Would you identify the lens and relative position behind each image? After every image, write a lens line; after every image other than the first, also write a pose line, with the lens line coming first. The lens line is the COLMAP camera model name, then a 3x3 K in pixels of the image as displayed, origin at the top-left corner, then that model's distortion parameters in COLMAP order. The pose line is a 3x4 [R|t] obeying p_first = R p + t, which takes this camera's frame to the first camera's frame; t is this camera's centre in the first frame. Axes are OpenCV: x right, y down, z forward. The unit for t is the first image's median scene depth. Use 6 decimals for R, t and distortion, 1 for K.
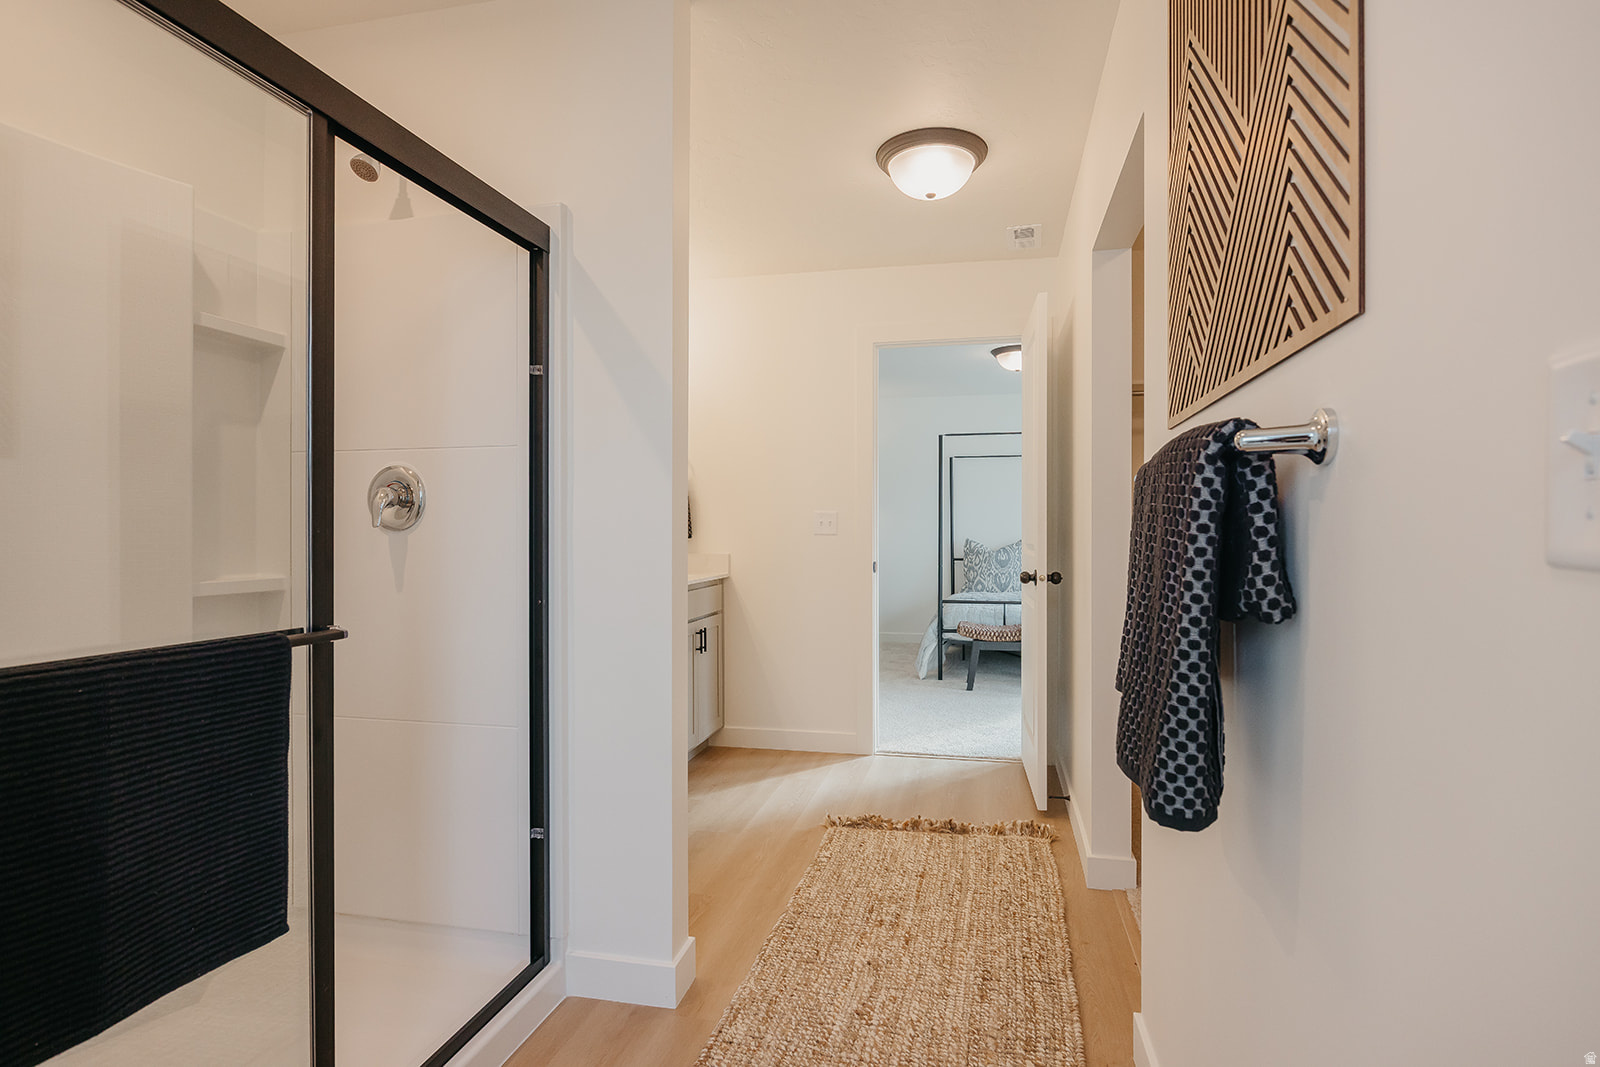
lens RADIAL K [[816.0, 0, 798.9], [0, 816.0, 534.6], [0, 0, 1]] dist [0.006262, 0.000381]
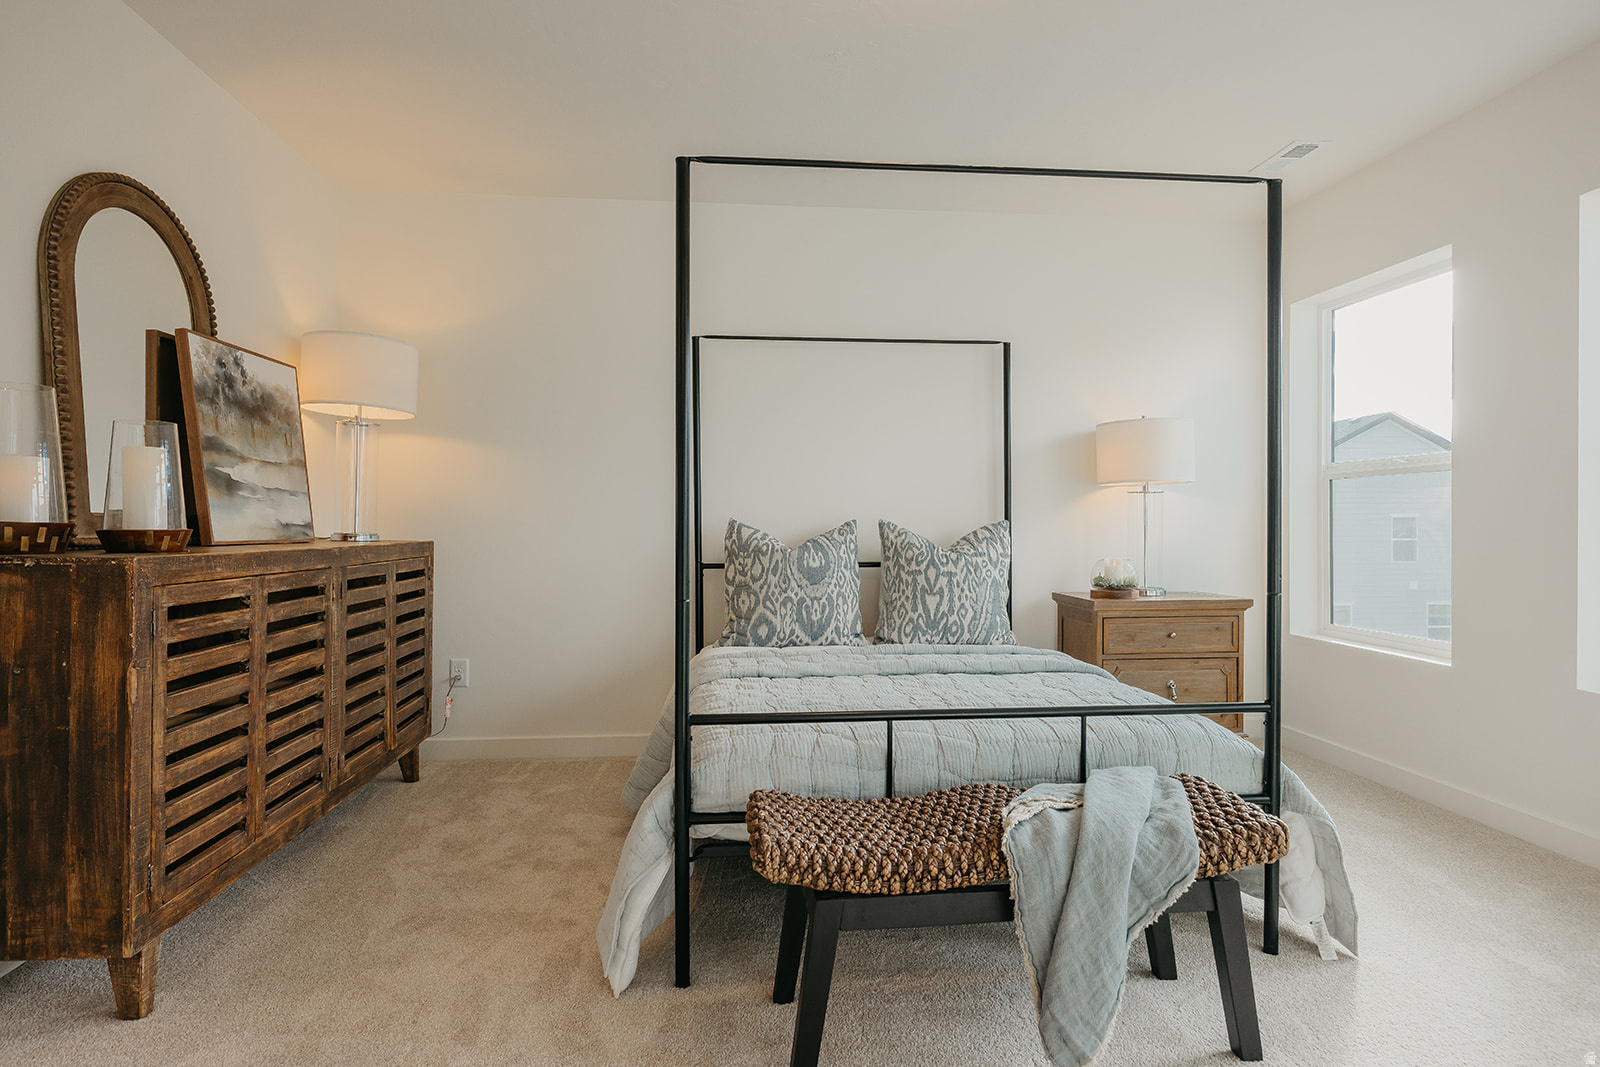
lens RADIAL K [[921.5, 0, 799.7], [0, 921.5, 527.8], [0, 0, 1]] dist [0.001767, 0.000073]
pose [[0.948291, 0.001748, 0.317397, 0.102876], [-0.002170, 0.999997, 0.000973, 0.011231], [-0.317394, -0.001612, 0.948292, 0.644206]]
